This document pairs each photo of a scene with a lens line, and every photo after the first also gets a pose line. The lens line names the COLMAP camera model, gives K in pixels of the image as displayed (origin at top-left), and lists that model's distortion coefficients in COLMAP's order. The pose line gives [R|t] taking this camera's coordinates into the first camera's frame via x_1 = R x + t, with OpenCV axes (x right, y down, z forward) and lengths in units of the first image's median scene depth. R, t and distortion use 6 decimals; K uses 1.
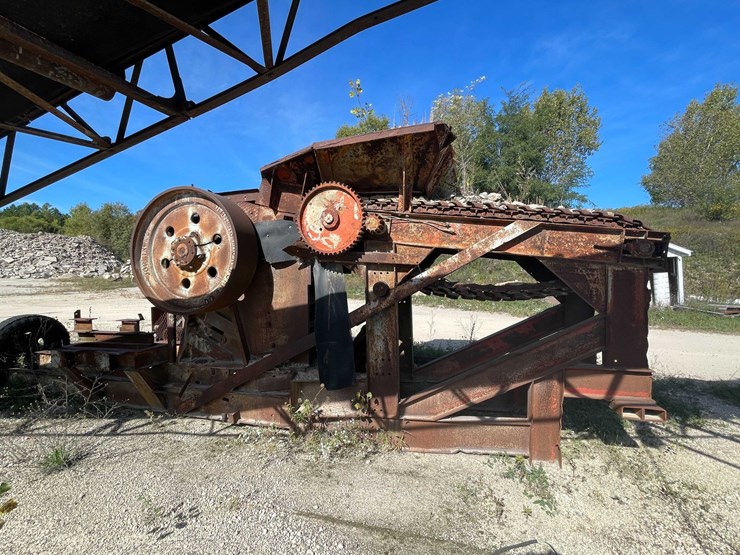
lens RADIAL K [[341.4, 0, 369.4], [0, 341.4, 275.8], [0, 0, 1]] dist [0.002470, -0.000540]
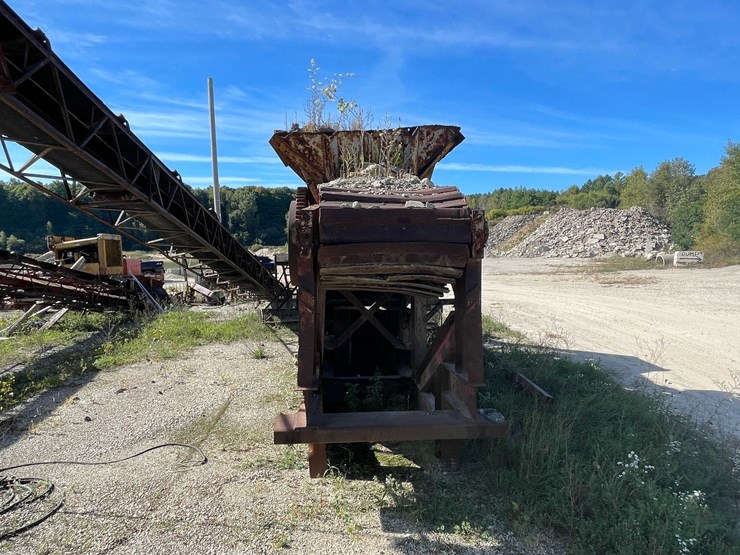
lens RADIAL K [[472.6, 0, 376.9], [0, 472.6, 283.6], [0, 0, 1]] dist [-0.007699, 0.005840]
pose [[0.319256, 0.057480, -0.945924, 2.326971], [0.000801, 0.998142, 0.060924, -0.044521], [0.947668, -0.020208, 0.318617, 1.421142]]
